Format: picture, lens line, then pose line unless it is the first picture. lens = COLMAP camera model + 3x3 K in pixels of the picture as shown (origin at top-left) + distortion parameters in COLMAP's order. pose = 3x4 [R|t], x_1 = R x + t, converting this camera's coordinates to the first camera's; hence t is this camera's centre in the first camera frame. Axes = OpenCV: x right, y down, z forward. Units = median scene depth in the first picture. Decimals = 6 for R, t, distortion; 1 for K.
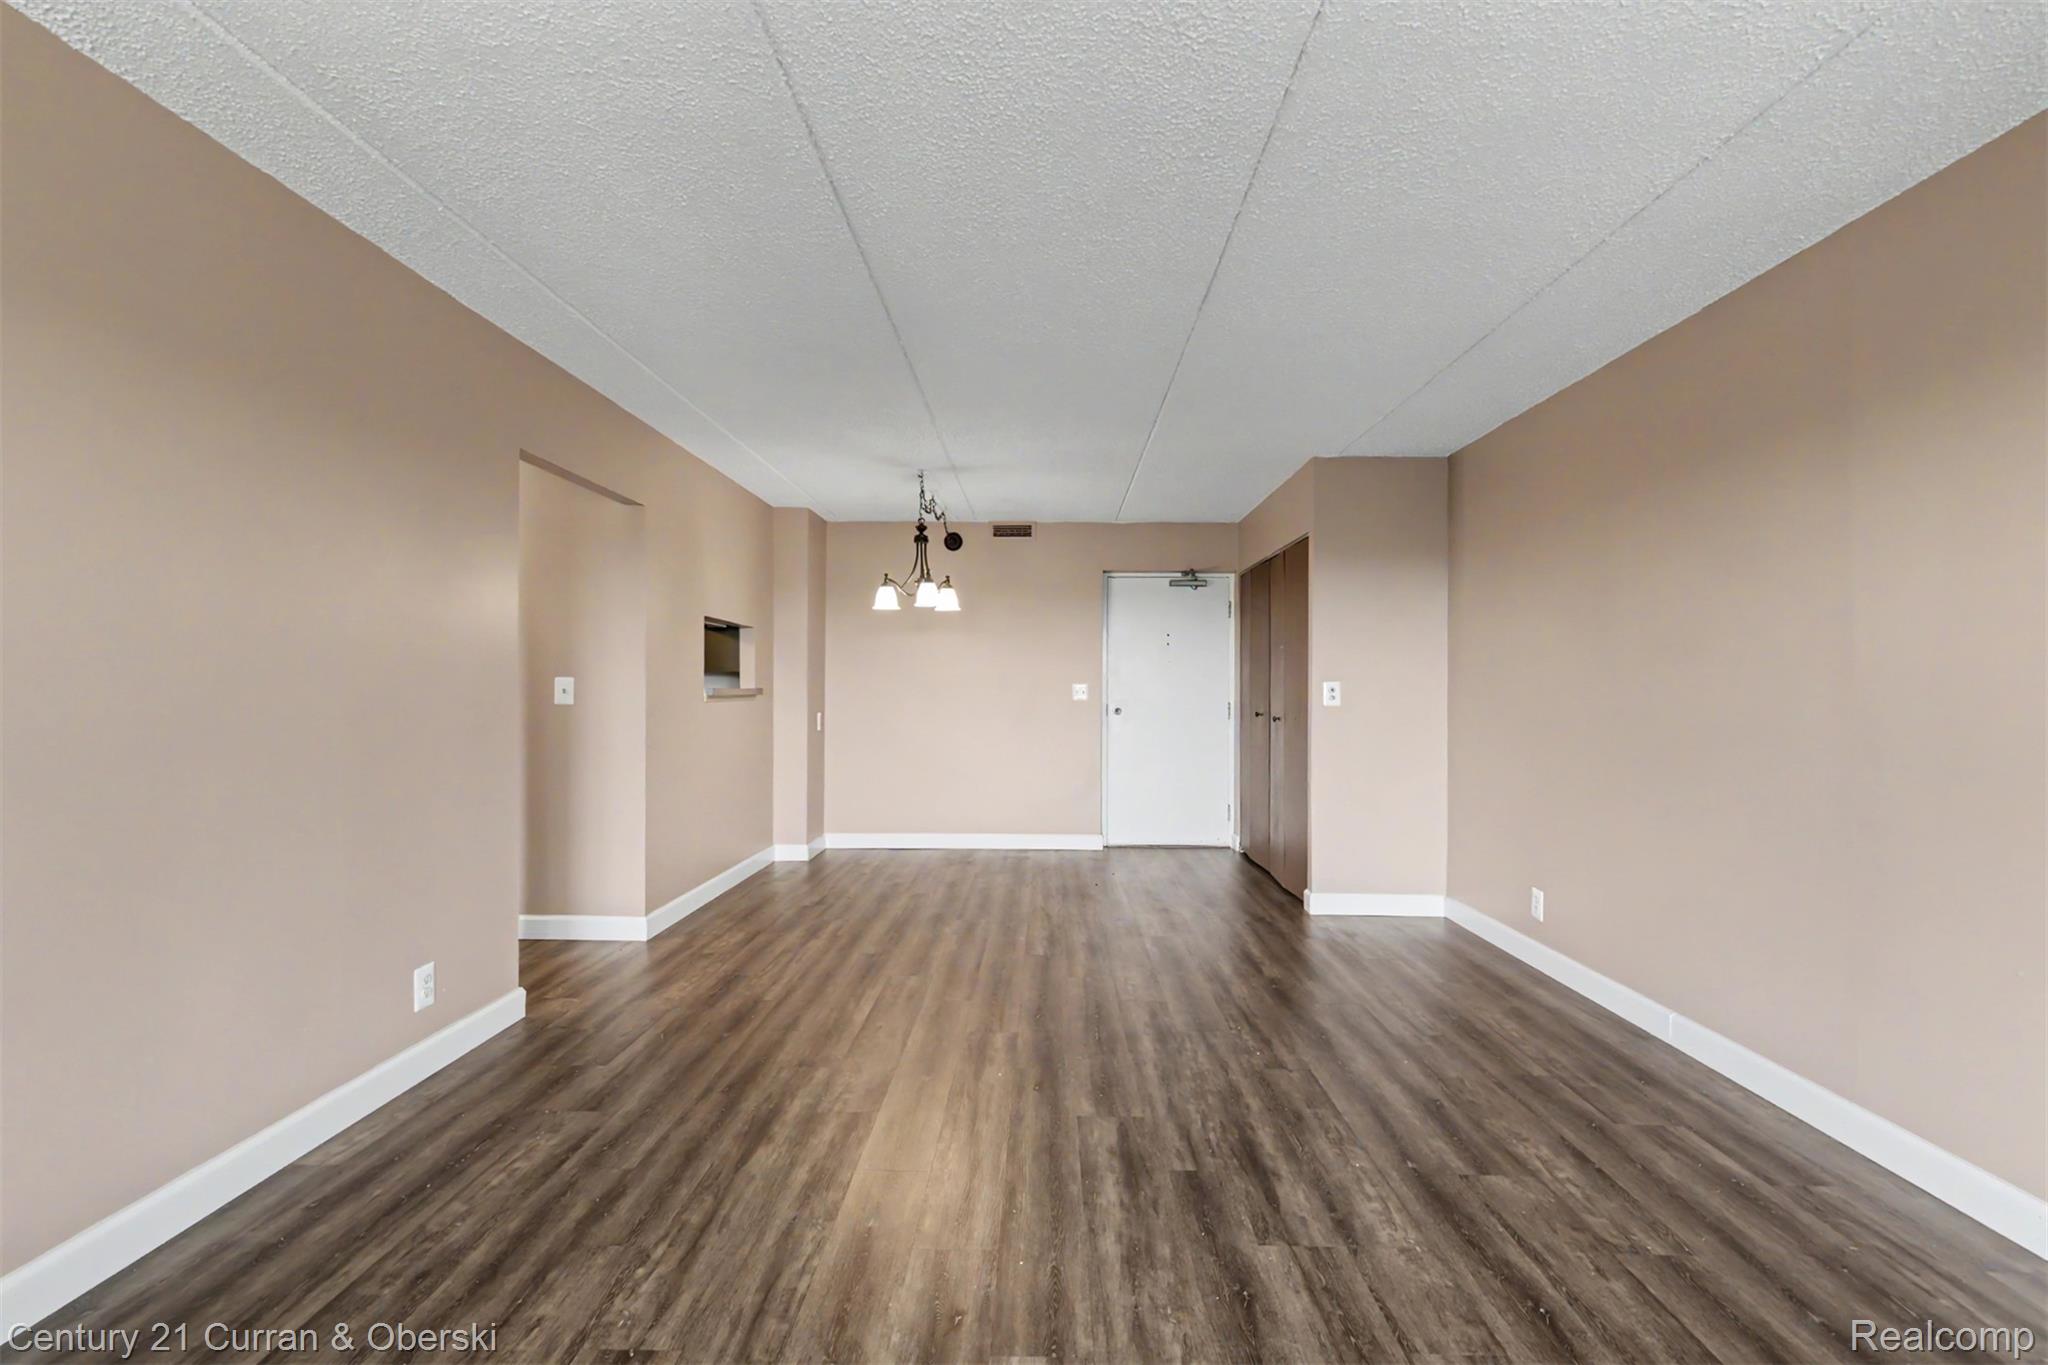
lens RADIAL K [[903.2, 0, 1028.4], [0, 903.2, 695.1], [0, 0, 1]] dist [0.007439, -0.000924]
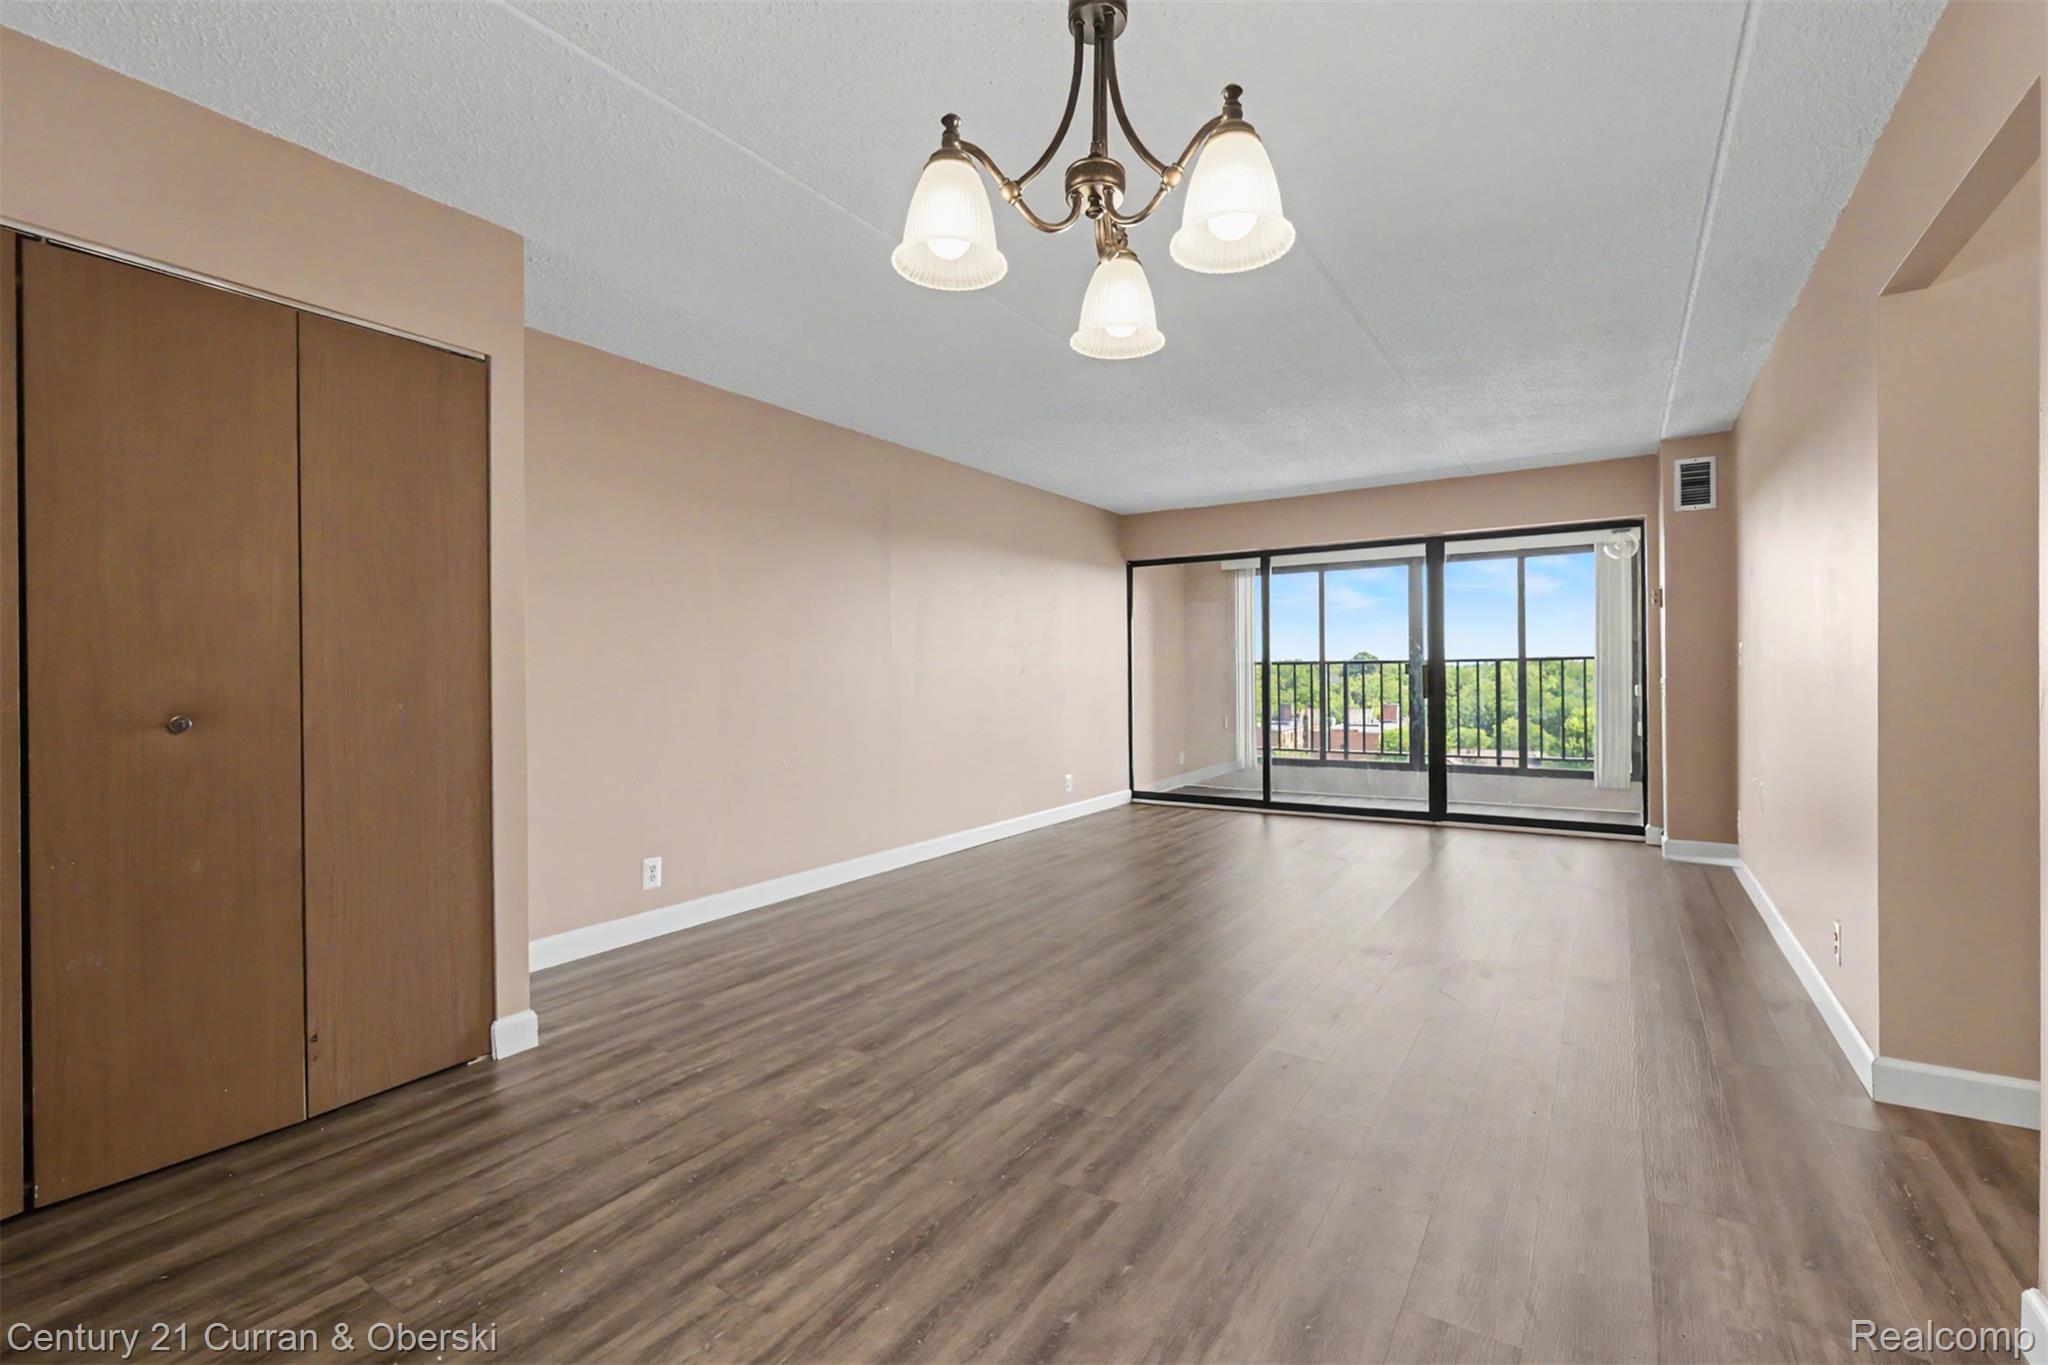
lens RADIAL K [[909.8, 0, 1027.4], [0, 909.8, 675.2], [0, 0, 1]] dist [0.002325, -0.000302]
pose [[-0.852379, 0.003114, 0.522915, -0.219740], [0.009168, 0.999918, 0.008990, 0.006642], [-0.522844, 0.012457, -0.852338, 1.164746]]
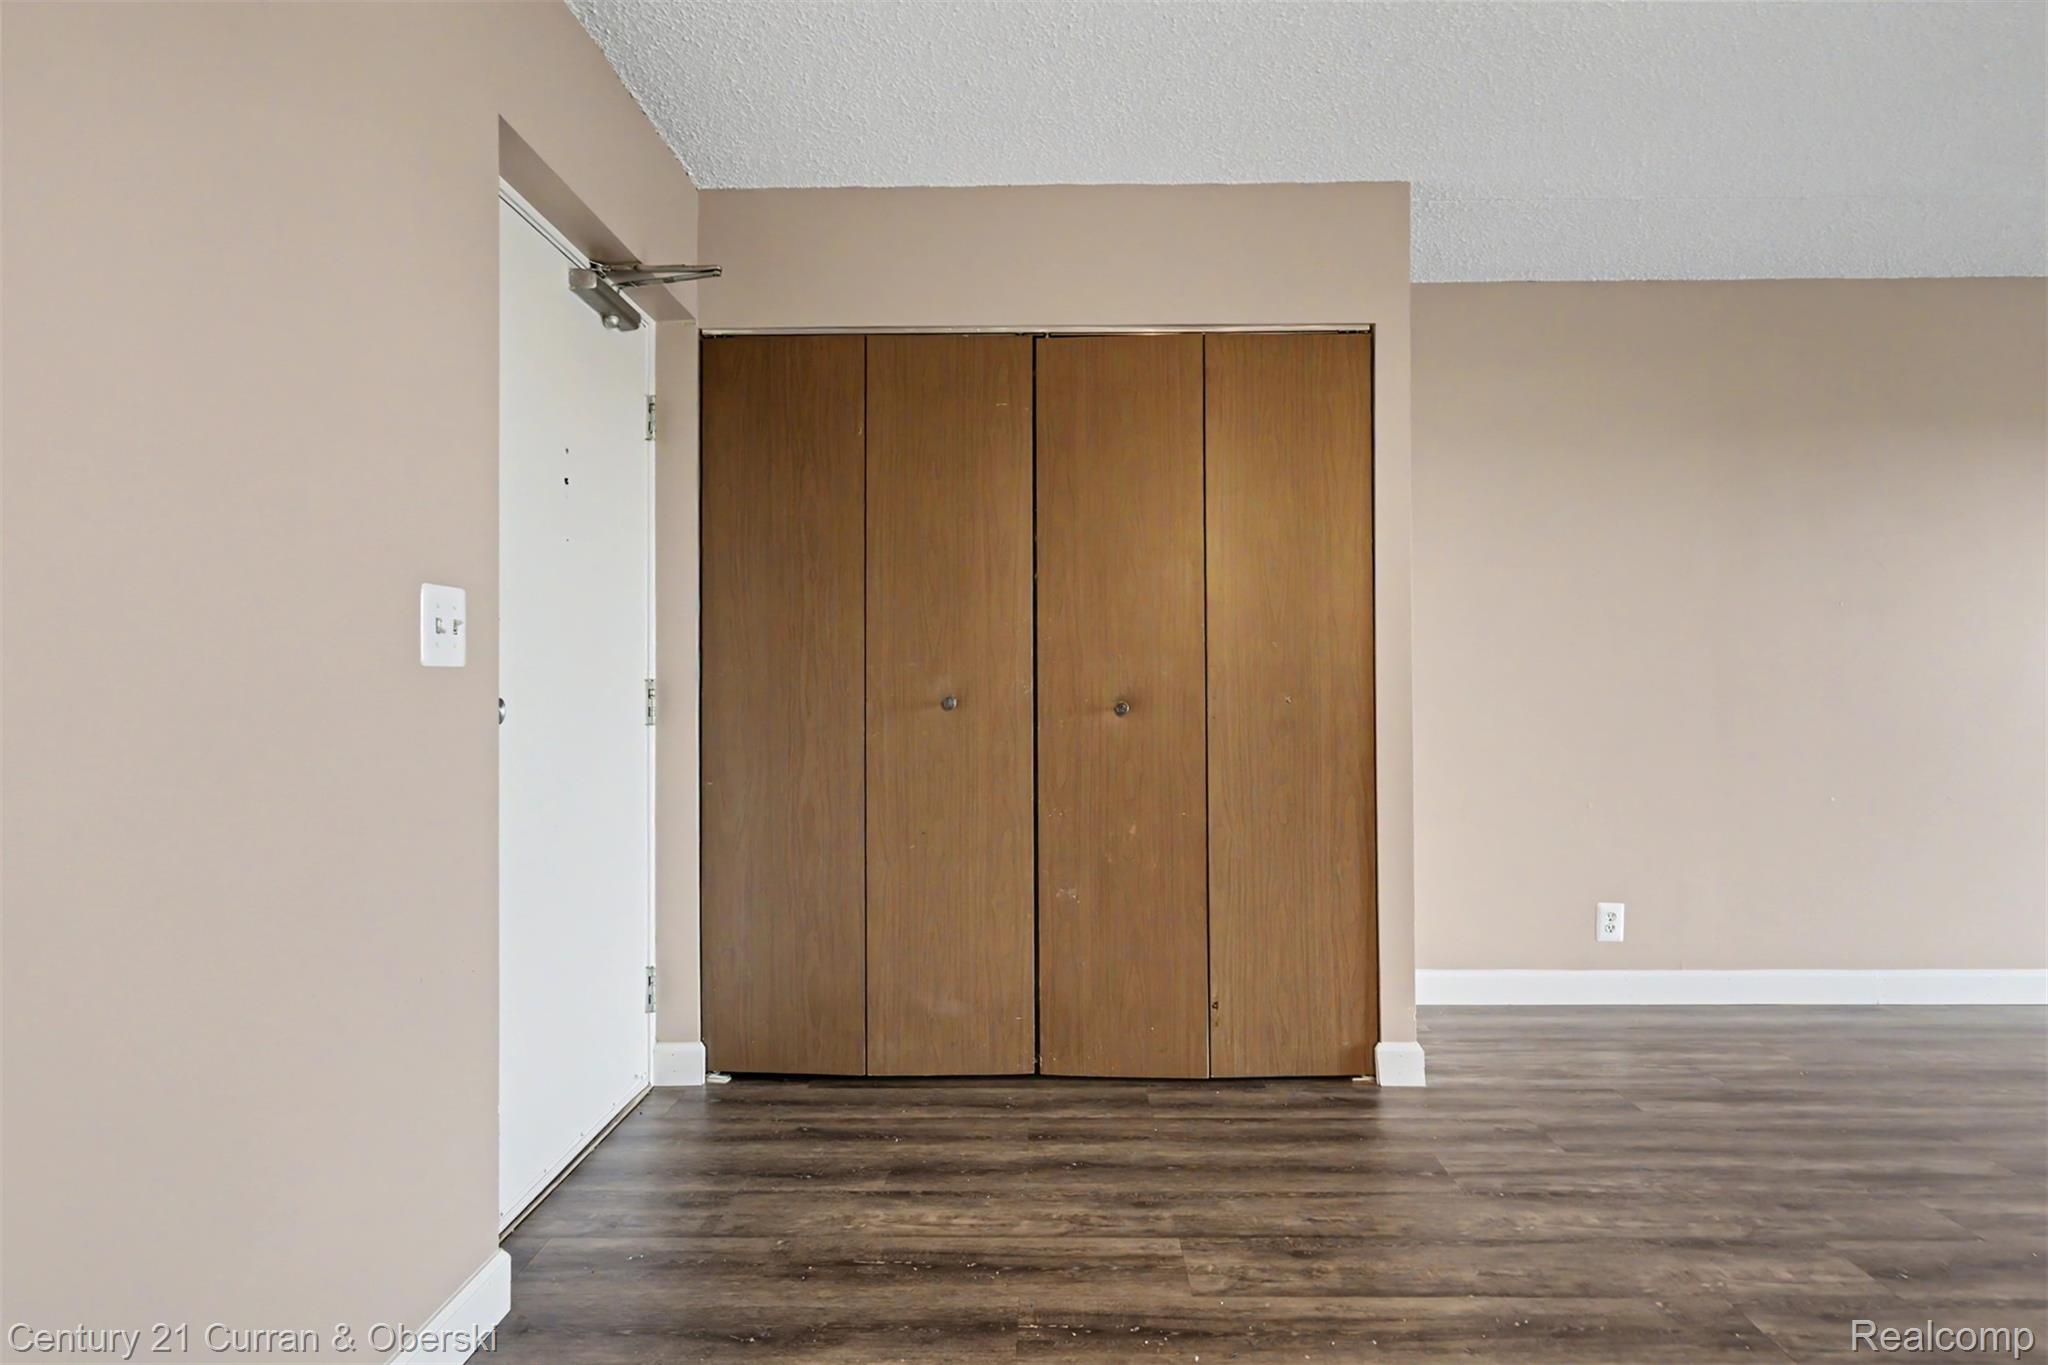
lens RADIAL K [[1022.8, 0, 1026.1], [0, 1022.8, 671.6], [0, 0, 1]] dist [-0.001368, 0.002046]
pose [[-0.004659, 0.009966, 0.999939, -0.227383], [0.009305, 0.999907, -0.009922, 0.013503], [-0.999946, 0.009258, -0.004751, 1.076229]]
